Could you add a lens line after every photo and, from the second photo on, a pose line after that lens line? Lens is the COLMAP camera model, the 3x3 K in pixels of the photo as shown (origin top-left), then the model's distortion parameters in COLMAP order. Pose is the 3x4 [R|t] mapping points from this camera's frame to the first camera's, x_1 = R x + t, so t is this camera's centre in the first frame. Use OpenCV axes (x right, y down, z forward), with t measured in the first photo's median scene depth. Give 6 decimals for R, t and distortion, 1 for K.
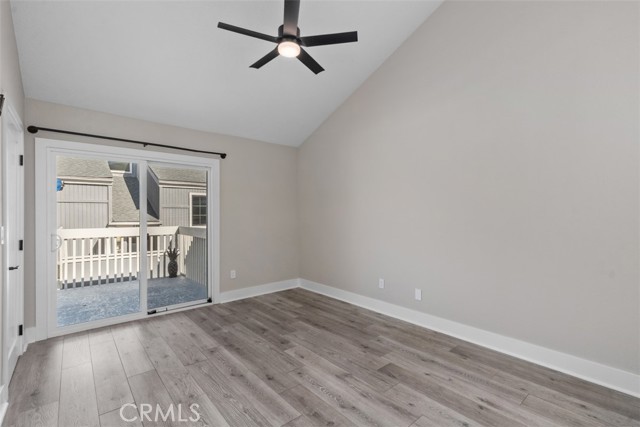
lens RADIAL K [[291.1, 0, 320.6], [0, 291.1, 213.7], [0, 0, 1]] dist [0.010711, -0.001923]
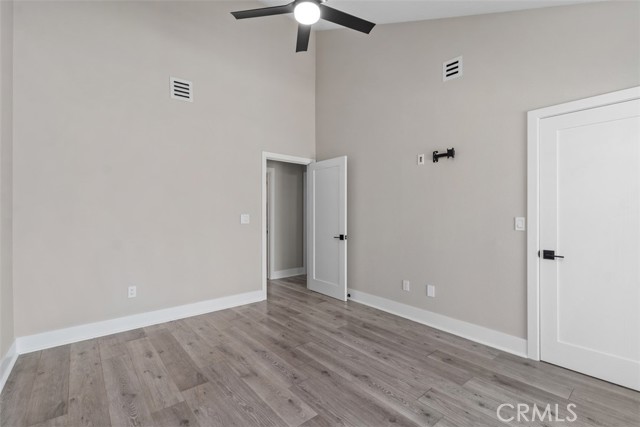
lens RADIAL K [[291.1, 0, 319.4], [0, 291.1, 215.3], [0, 0, 1]] dist [0.010711, -0.001923]
pose [[-0.999954, 0.001764, 0.009435, -0.162383], [0.001721, 0.999988, -0.004586, 0.034442], [-0.009443, -0.004569, -0.999945, 1.975364]]
